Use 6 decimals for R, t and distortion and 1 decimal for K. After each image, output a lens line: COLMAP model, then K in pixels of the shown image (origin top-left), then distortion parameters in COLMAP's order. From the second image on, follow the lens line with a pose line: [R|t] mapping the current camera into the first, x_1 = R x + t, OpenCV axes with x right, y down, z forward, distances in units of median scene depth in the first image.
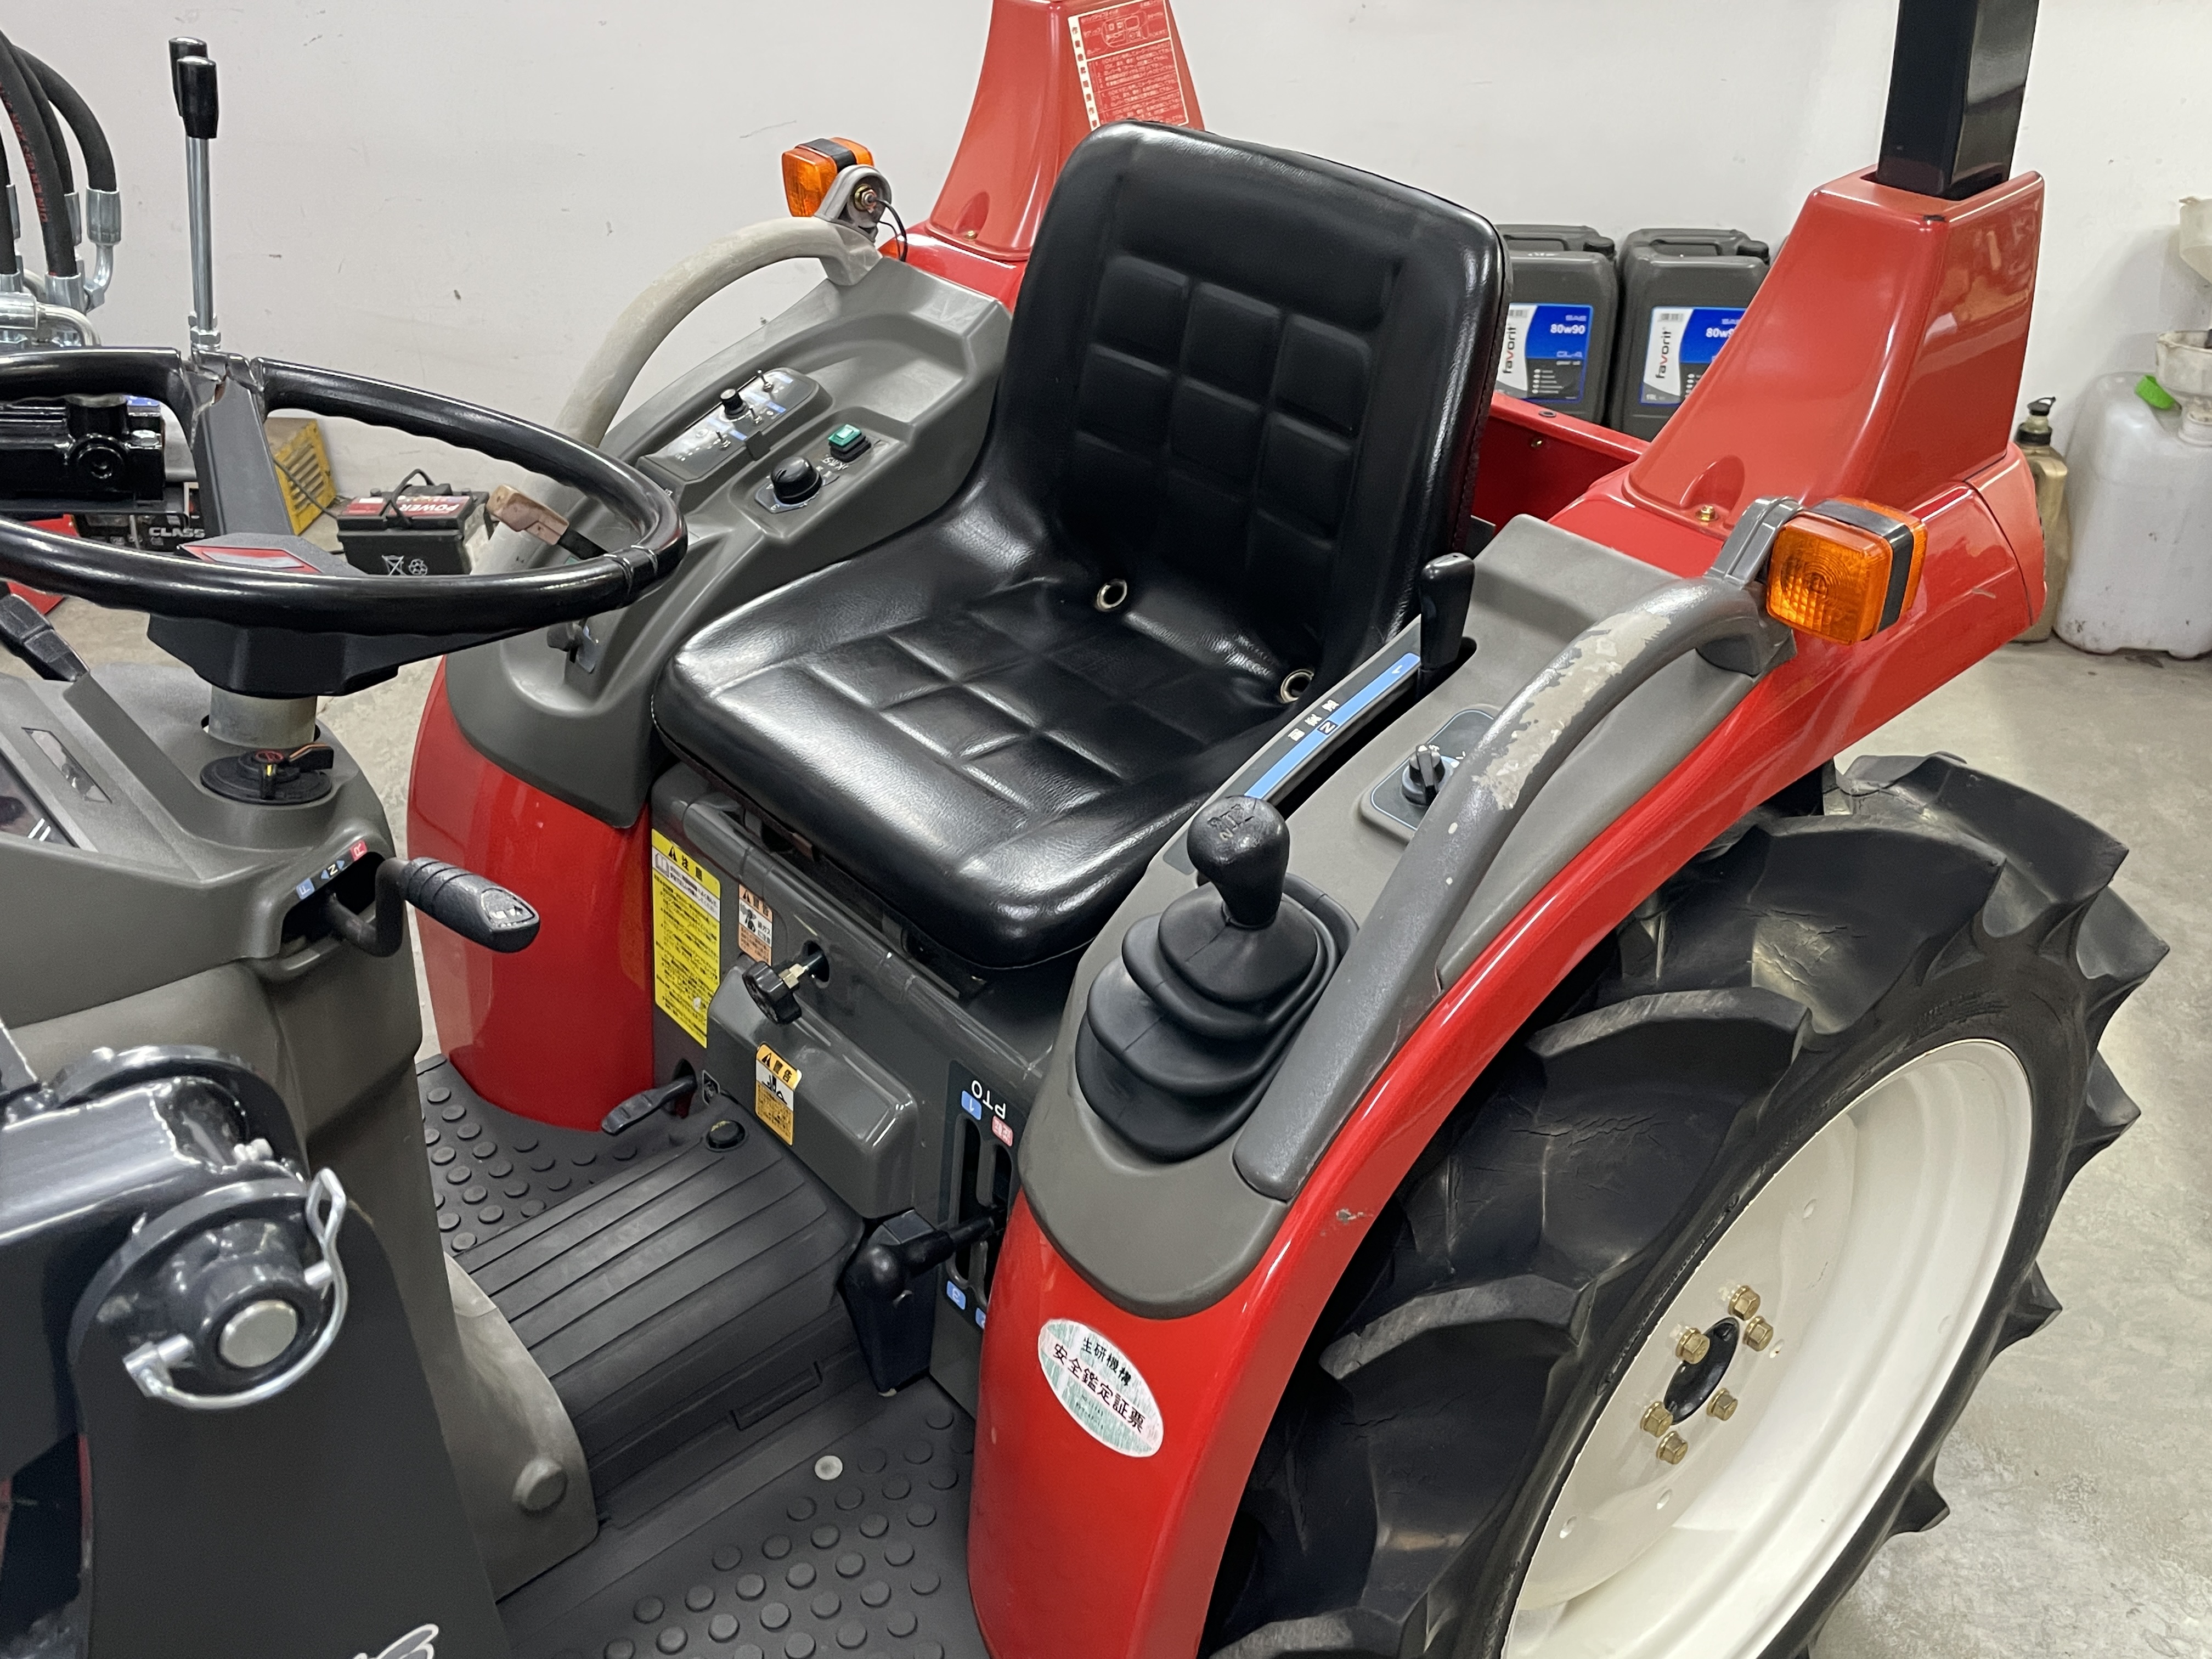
lens RADIAL K [[2031.1, 0, 1115.8], [0, 2031.1, 801.0], [0, 0, 1]] dist [0.105325, -0.153993]
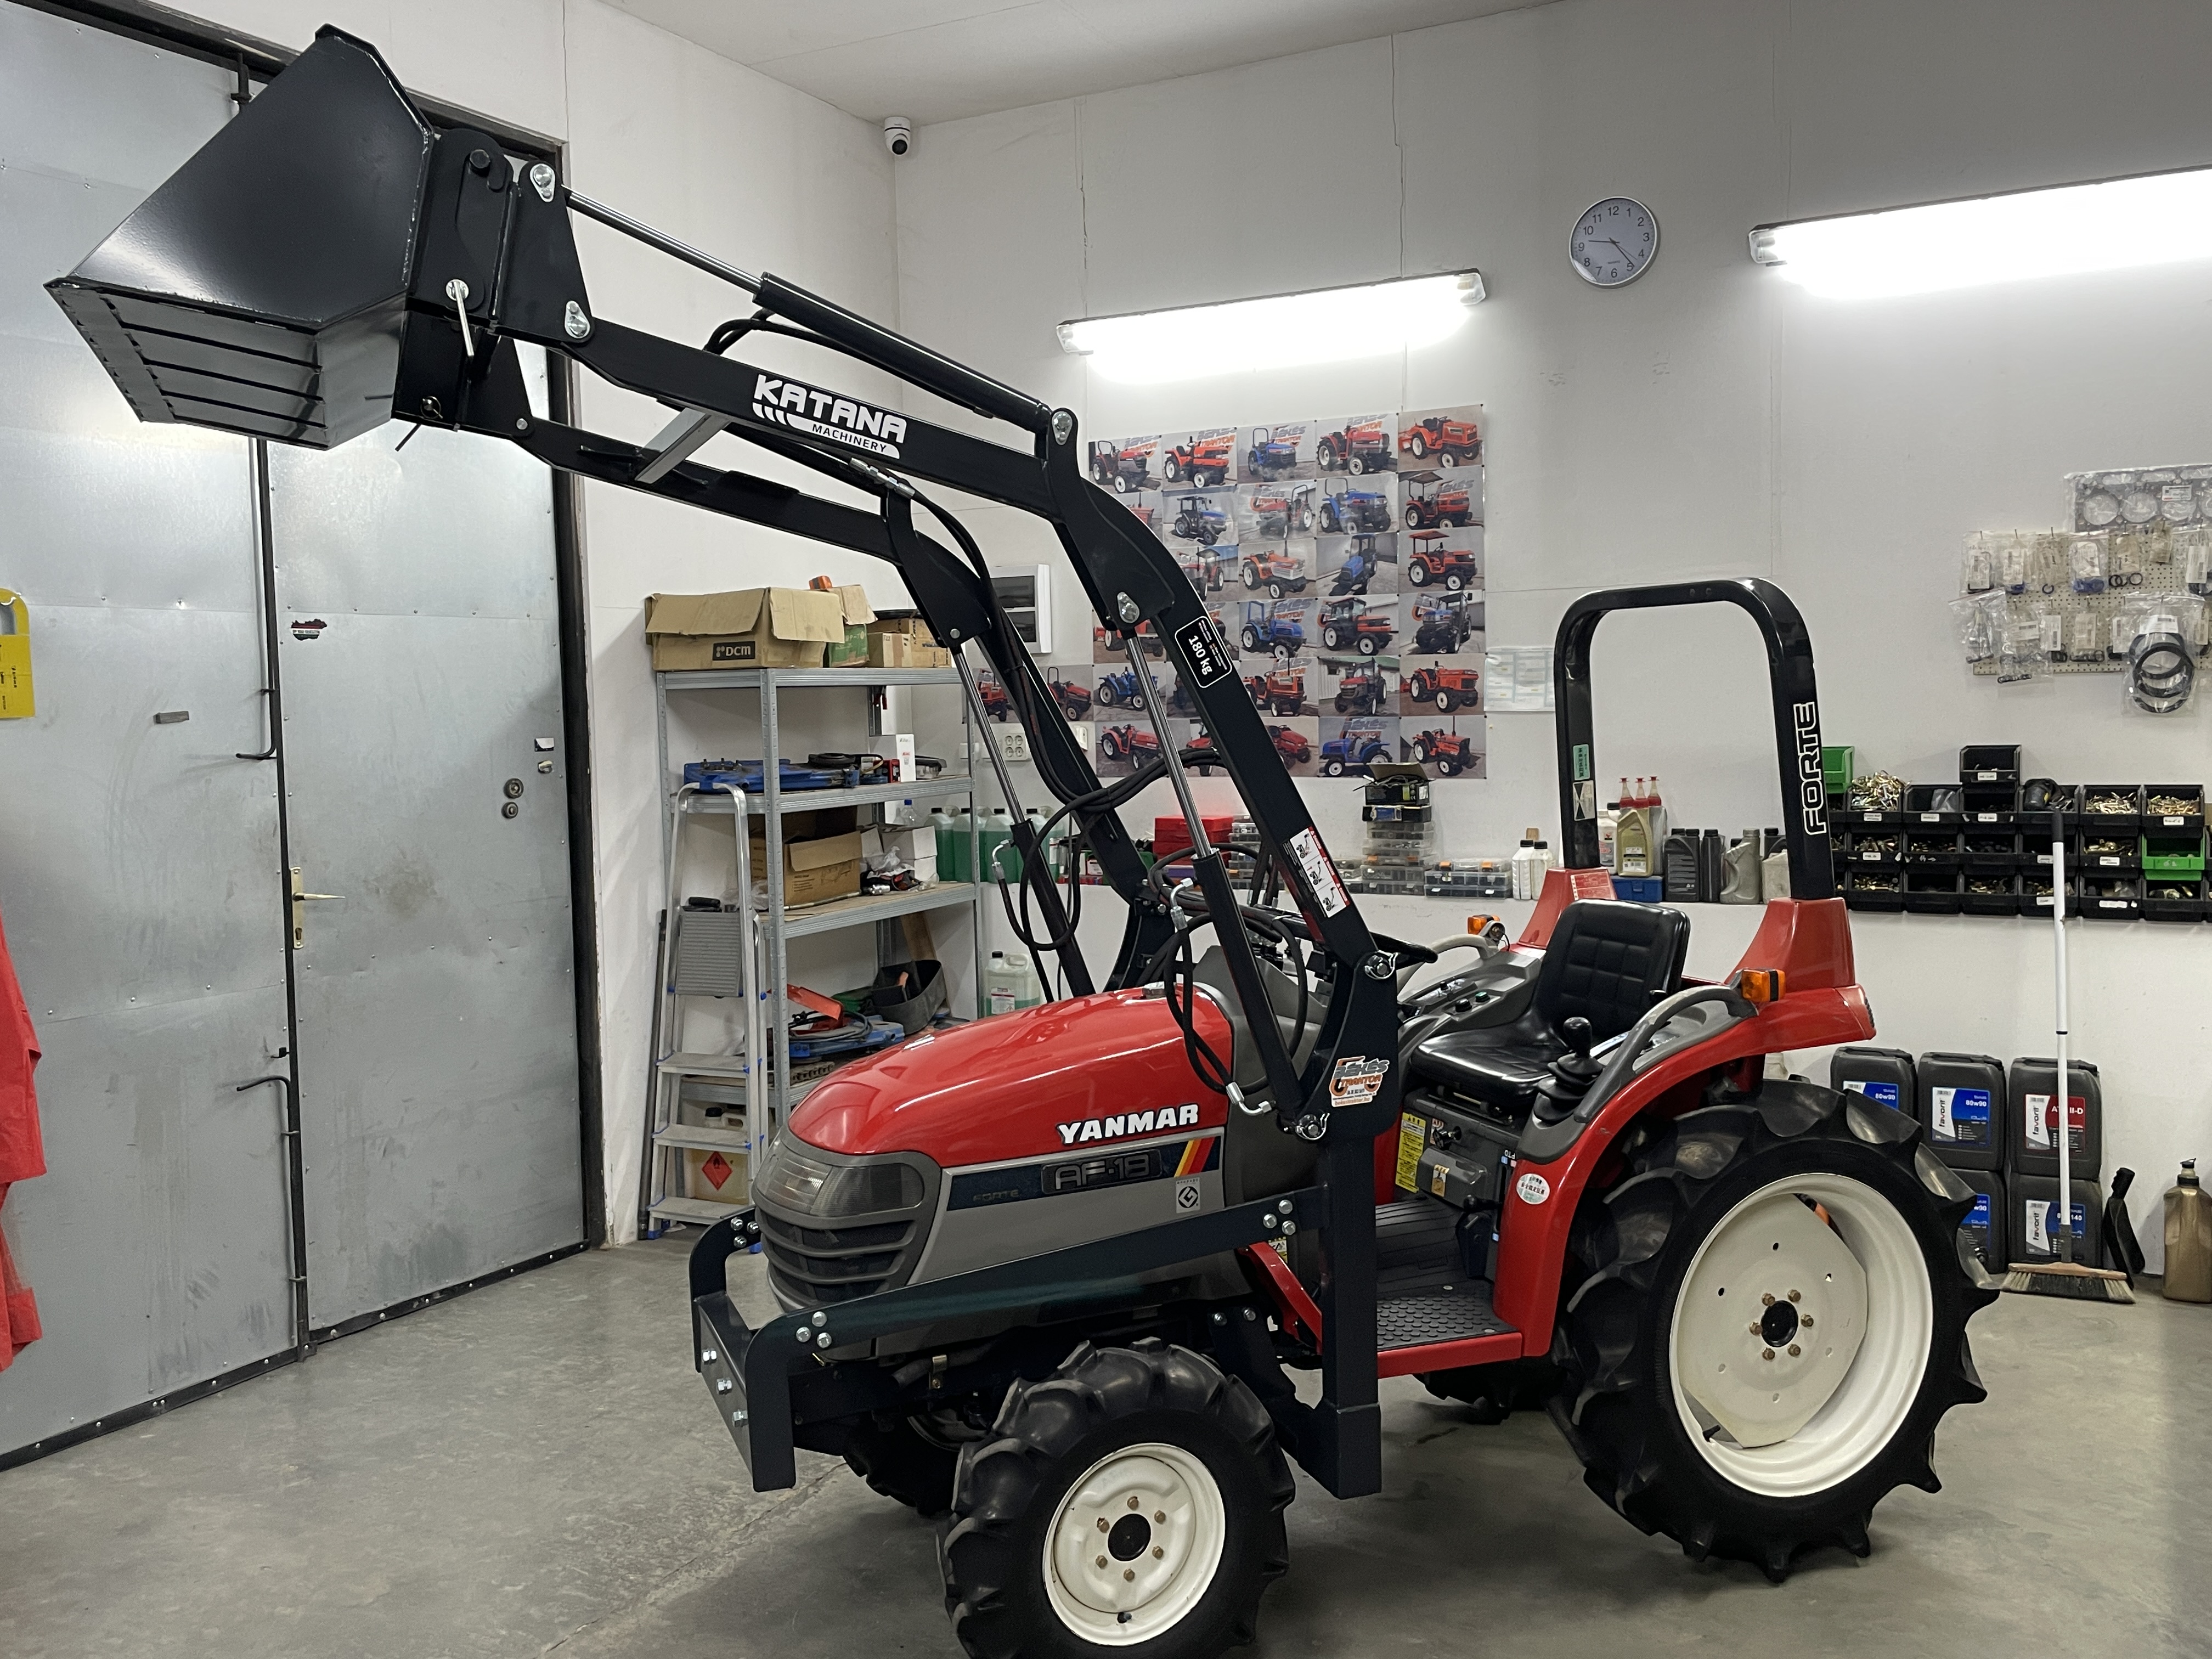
lens RADIAL K [[1876.7, 0, 1099.1], [0, 1876.7, 814.5], [0, 0, 1]] dist [0.119984, -0.184534]
pose [[0.940961, 0.012298, -0.338291, 0.257541], [-0.175314, 0.872584, -0.455919, 0.900252], [0.289580, 0.488309, 0.823224, -1.475630]]
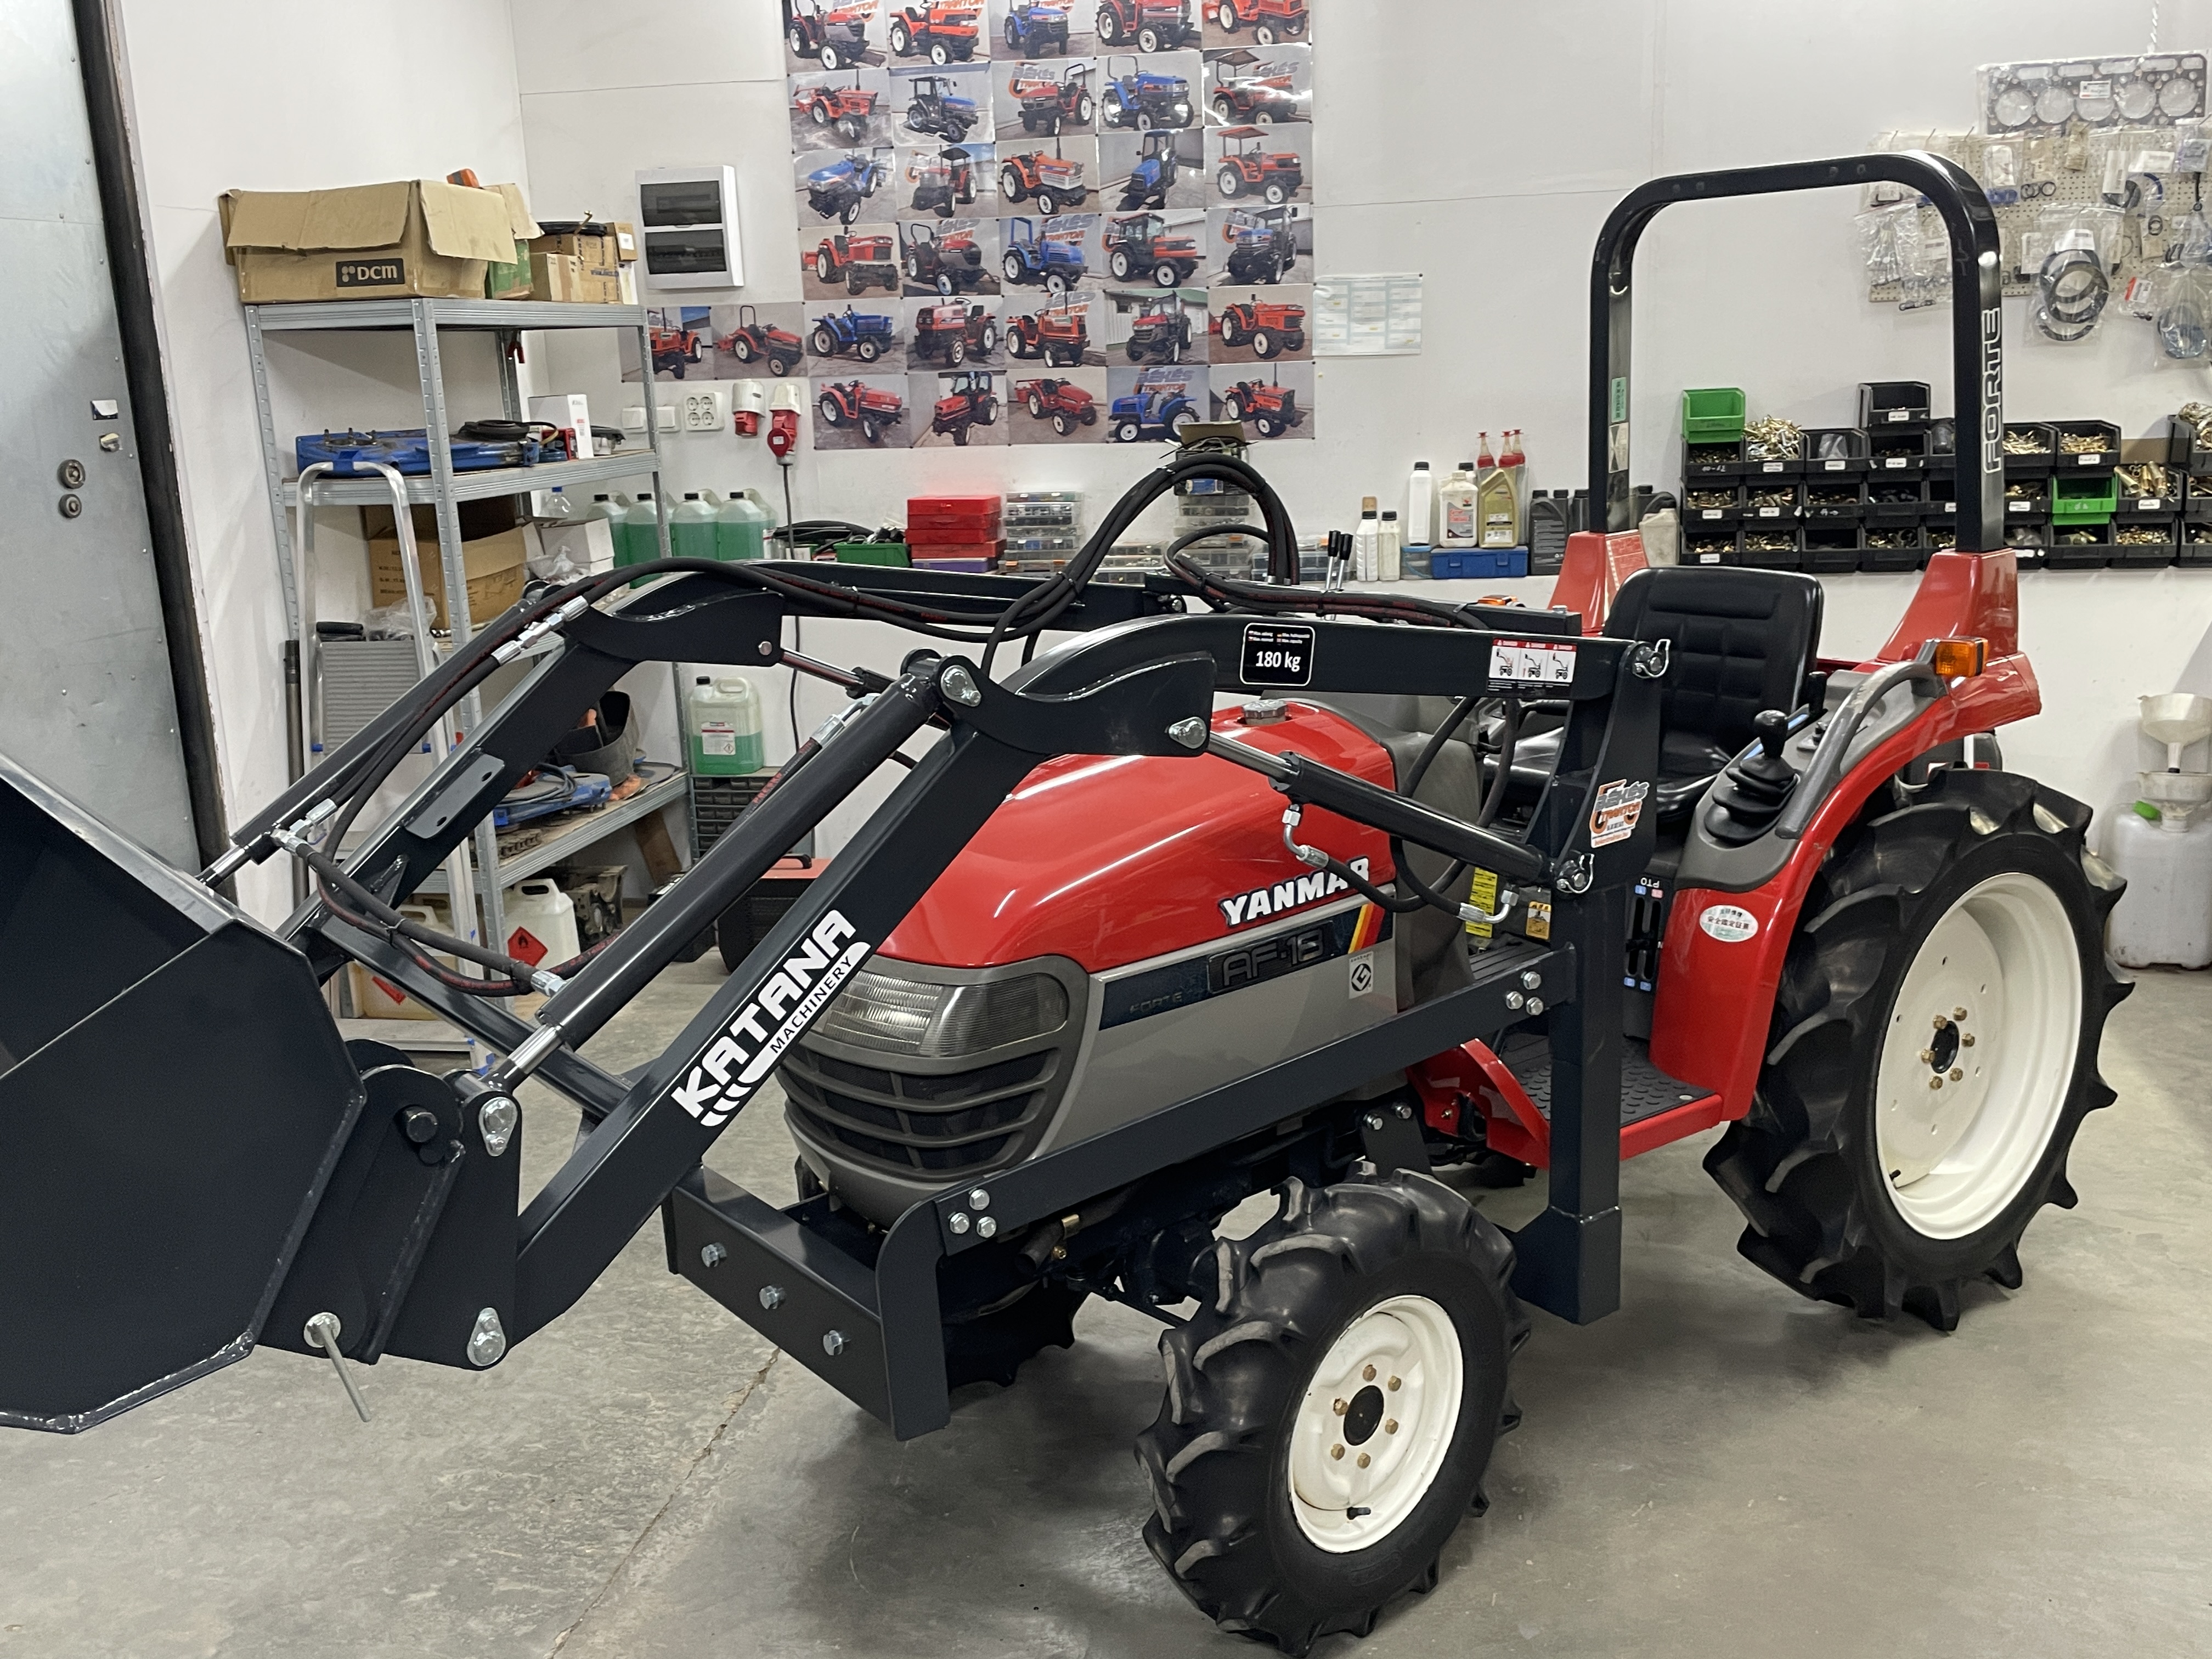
lens RADIAL K [[2013.2, 0, 1125.4], [0, 2013.2, 840.9], [0, 0, 1]] dist [0.103097, -0.161245]
pose [[0.998742, -0.010601, -0.049011, -0.476678], [-0.006446, 0.942147, -0.335138, 0.762257], [0.049728, 0.335033, 0.940893, -1.169242]]
